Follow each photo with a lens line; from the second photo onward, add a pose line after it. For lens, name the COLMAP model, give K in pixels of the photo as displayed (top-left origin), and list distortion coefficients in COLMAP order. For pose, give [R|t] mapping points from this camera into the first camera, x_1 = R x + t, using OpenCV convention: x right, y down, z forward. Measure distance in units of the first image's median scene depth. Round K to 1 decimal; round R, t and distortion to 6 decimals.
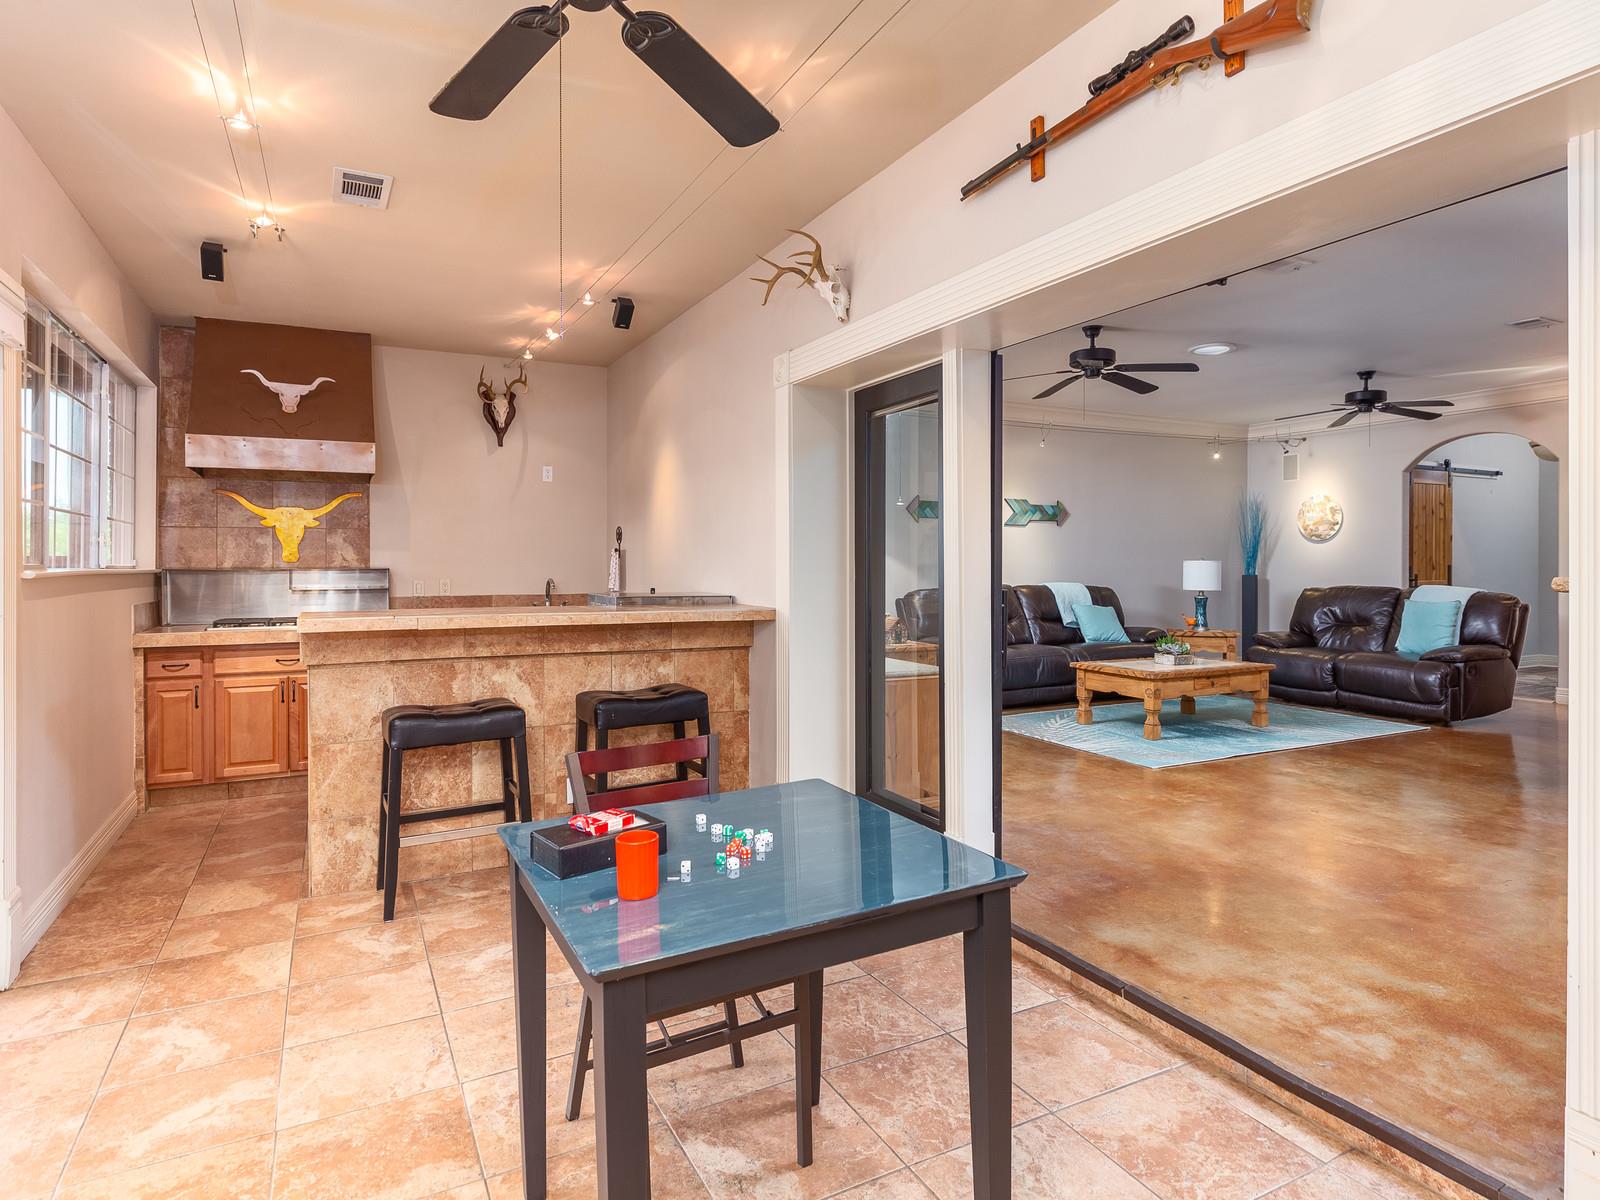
lens RADIAL K [[907.6, 0, 801.6], [0, 907.6, 568.4], [0, 0, 1]] dist [0.001298, -0.001145]
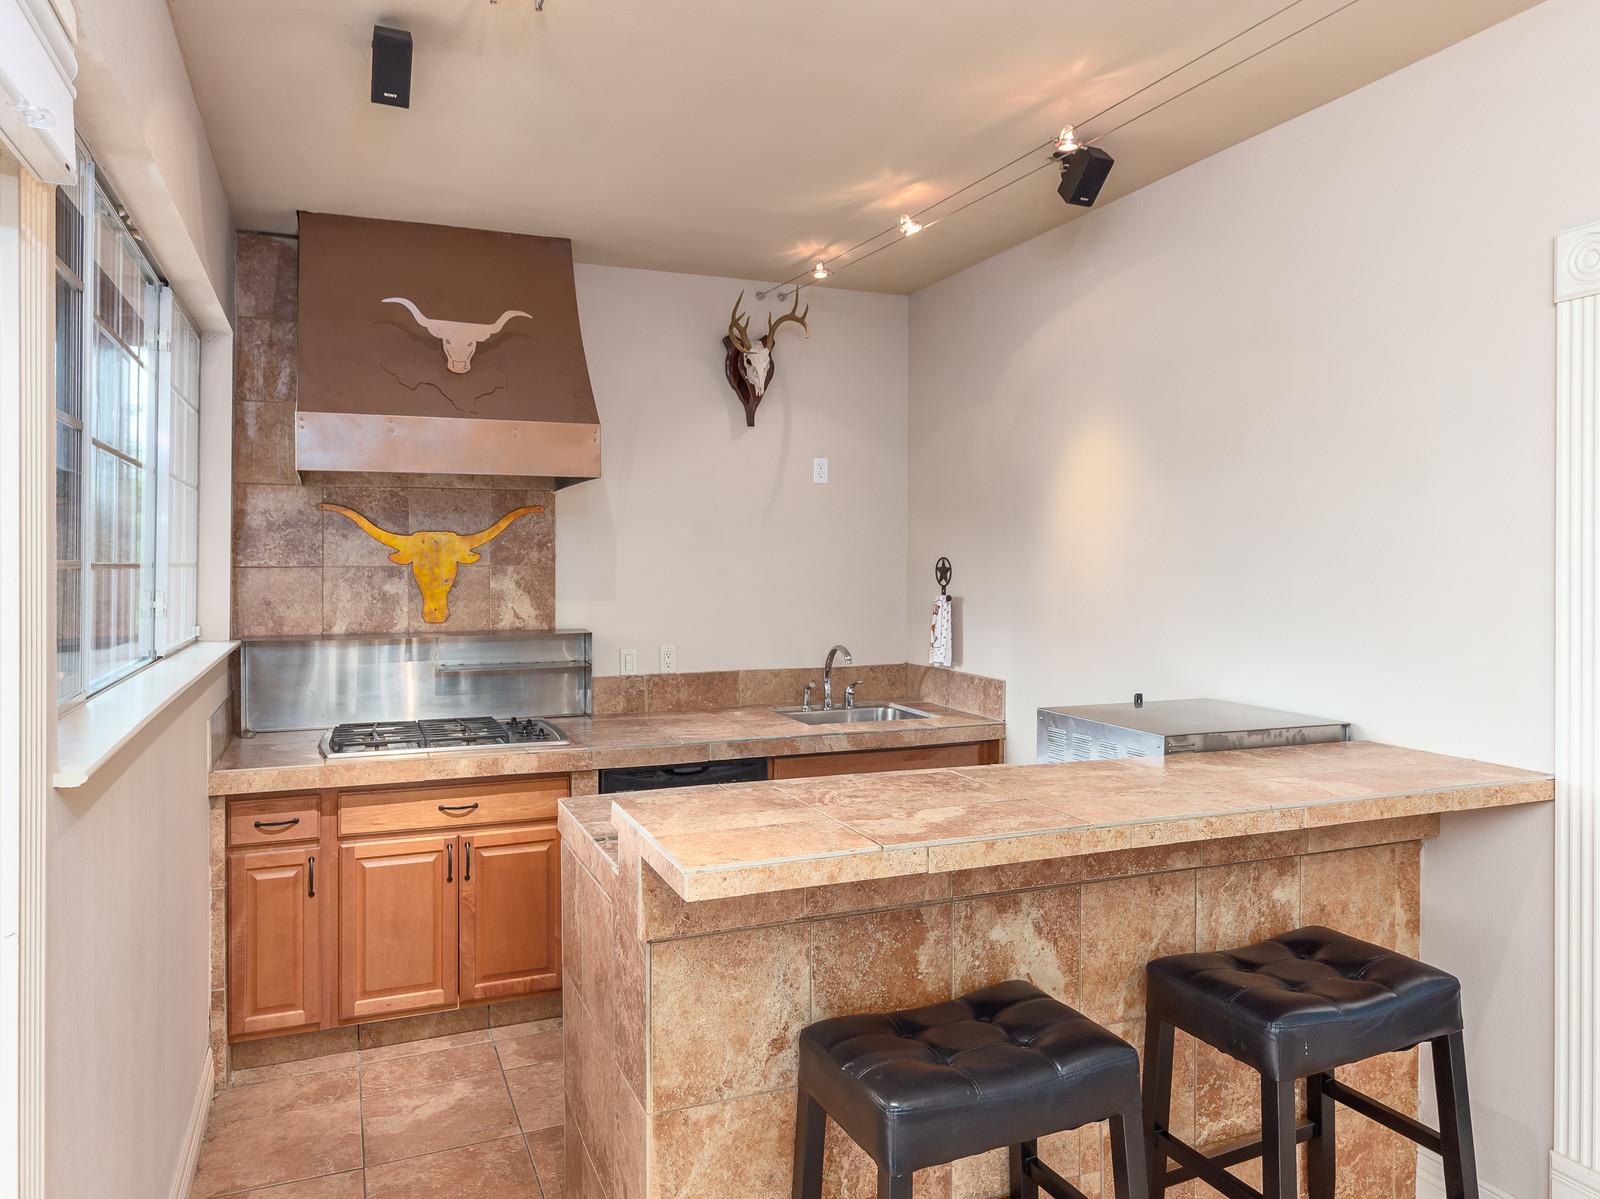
lens RADIAL K [[1110.3, 0, 796.8], [0, 1110.3, 563.5], [0, 0, 1]] dist [0.000070, 0.000571]
pose [[0.996434, 0.001271, -0.084363, -0.305370], [-0.001528, 0.999994, -0.002980, -0.051628], [0.084359, 0.003098, 0.996431, 0.334848]]
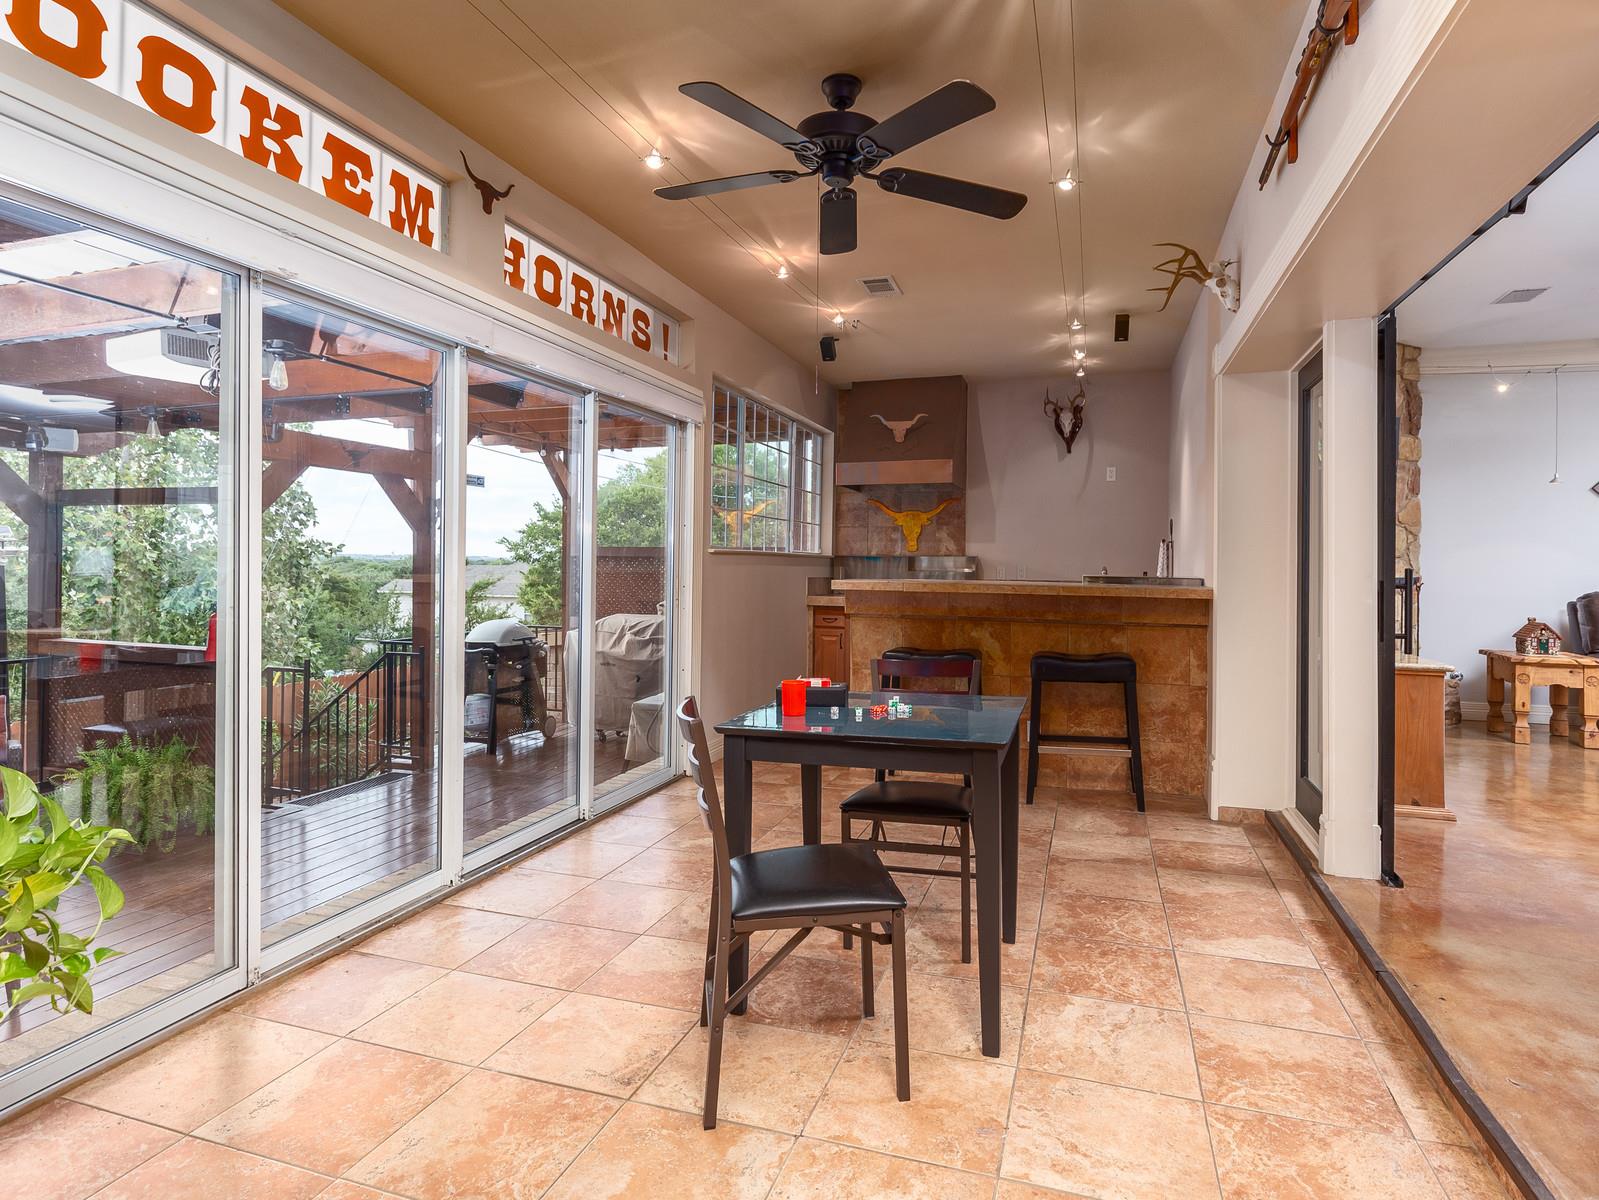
lens RADIAL K [[886.2, 0, 794.4], [0, 886.2, 565.1], [0, 0, 1]] dist [0.002345, -0.001282]
pose [[0.694953, 0.009762, -0.718989, 0.311190], [-0.016551, 0.999860, -0.002422, 0.022819], [0.718865, 0.013584, 0.695017, -0.054453]]
